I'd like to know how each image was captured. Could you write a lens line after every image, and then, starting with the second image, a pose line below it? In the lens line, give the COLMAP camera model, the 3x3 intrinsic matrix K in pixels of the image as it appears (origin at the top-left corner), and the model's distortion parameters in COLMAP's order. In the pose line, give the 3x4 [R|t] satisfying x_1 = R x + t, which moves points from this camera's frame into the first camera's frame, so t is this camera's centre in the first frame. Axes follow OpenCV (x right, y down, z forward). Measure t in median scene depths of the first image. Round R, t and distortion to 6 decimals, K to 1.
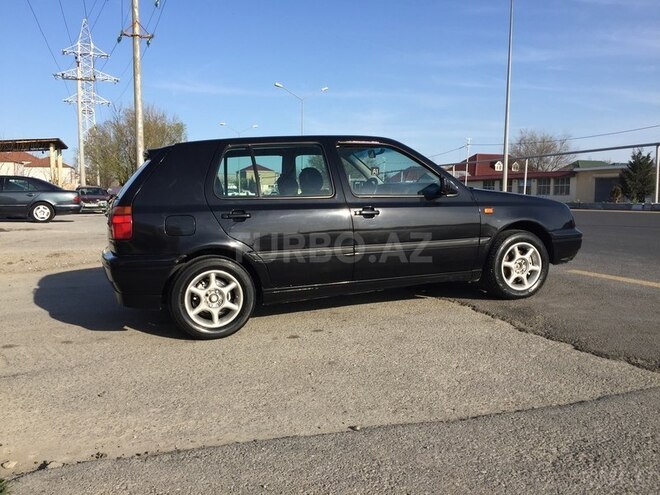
lens RADIAL K [[566.5, 0, 330.0], [0, 566.5, 247.5], [0, 0, 1]] dist [0.100044, -0.147077]
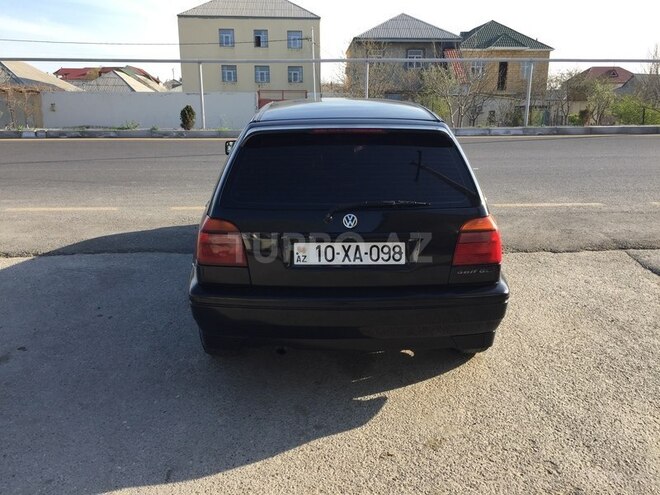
lens RADIAL K [[566.5, 0, 330.0], [0, 566.5, 247.5], [0, 0, 1]] dist [0.100044, -0.147077]
pose [[0.325380, -0.228716, 0.917506, -0.874759], [0.091091, 0.973376, 0.210339, -0.161744], [-0.941185, 0.015137, 0.337551, 0.759610]]
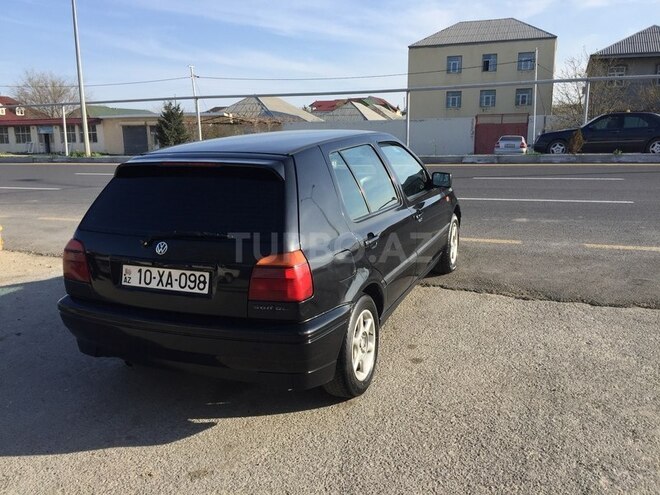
lens RADIAL K [[566.5, 0, 330.0], [0, 566.5, 247.5], [0, 0, 1]] dist [0.100044, -0.147077]
pose [[0.673901, -0.156171, 0.722127, -0.666001], [0.085808, 0.987334, 0.133448, -0.133763], [-0.733821, -0.027966, 0.678767, 0.397720]]
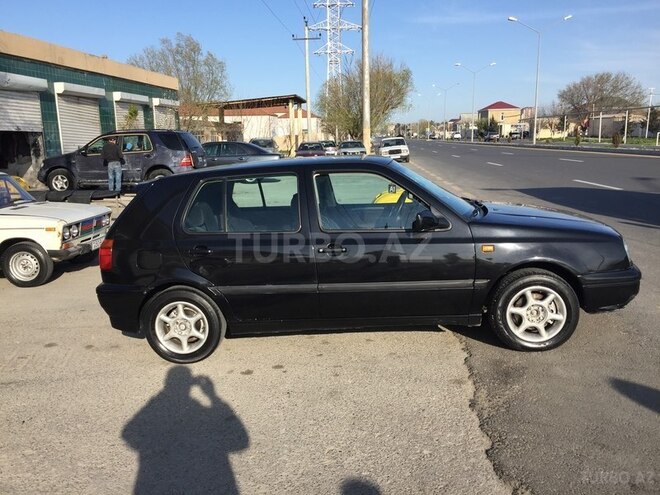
lens RADIAL K [[566.5, 0, 330.0], [0, 566.5, 247.5], [0, 0, 1]] dist [0.100044, -0.147077]
pose [[0.912152, 0.059267, -0.405544, 0.391092], [-0.017189, 0.994151, 0.106626, -0.146121], [0.409492, -0.090288, 0.907835, 0.129818]]
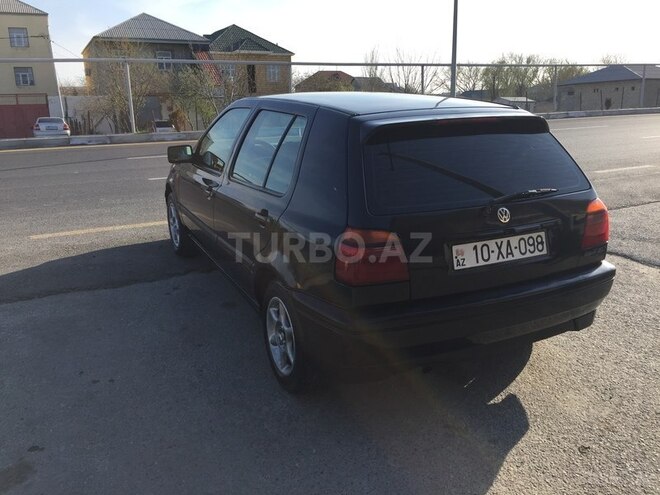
lens RADIAL K [[565.6, 0, 330.0], [0, 565.6, 247.5], [0, 0, 1]] dist [0.082685, -0.124605]
pose [[-0.108758, -0.239463, 0.964795, -0.844941], [0.121769, 0.960033, 0.252008, -0.190240], [-0.986582, 0.144890, -0.075252, 1.125410]]
